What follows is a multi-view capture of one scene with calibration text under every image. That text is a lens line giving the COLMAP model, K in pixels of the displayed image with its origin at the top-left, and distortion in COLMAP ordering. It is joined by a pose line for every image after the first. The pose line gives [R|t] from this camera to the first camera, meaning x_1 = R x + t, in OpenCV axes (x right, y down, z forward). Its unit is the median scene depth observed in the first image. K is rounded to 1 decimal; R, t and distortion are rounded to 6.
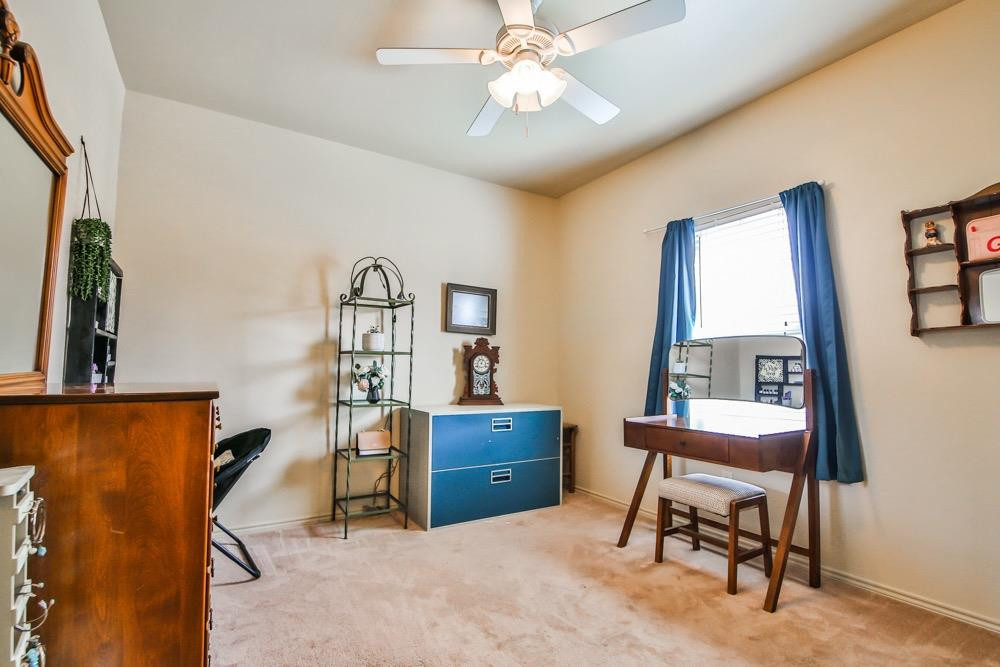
lens RADIAL K [[470.1, 0, 490.0], [0, 470.1, 340.6], [0, 0, 1]] dist [0.000794, -0.012426]
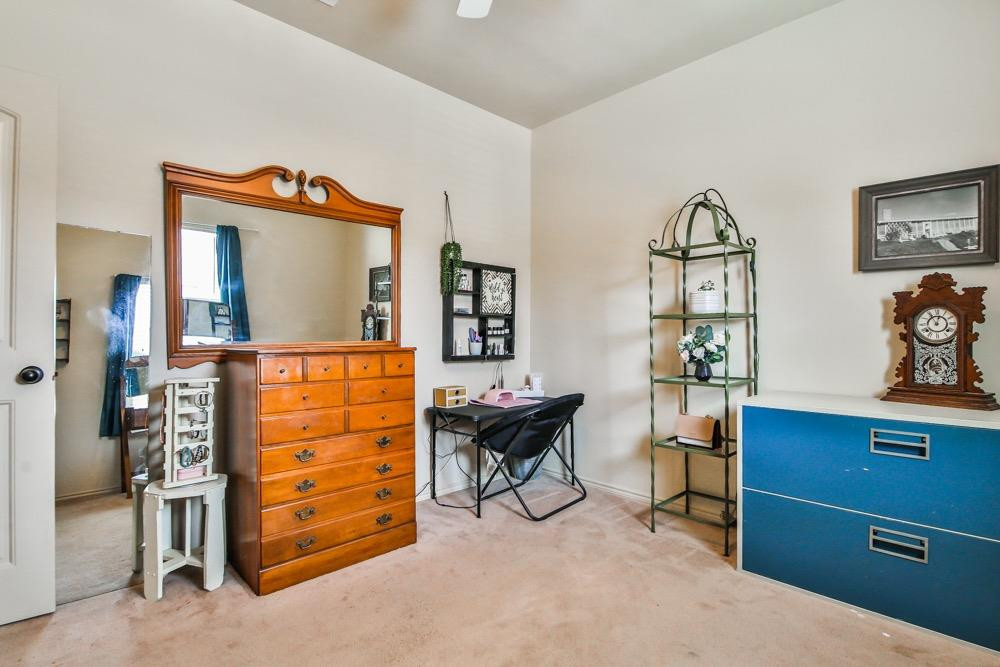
lens RADIAL K [[470.1, 0, 490.0], [0, 470.1, 340.6], [0, 0, 1]] dist [0.000794, -0.012426]
pose [[0.209883, -0.007913, -0.977695, 0.376914], [0.059064, 0.998244, 0.004600, 0.036003], [0.975941, -0.058712, 0.209981, 0.423422]]
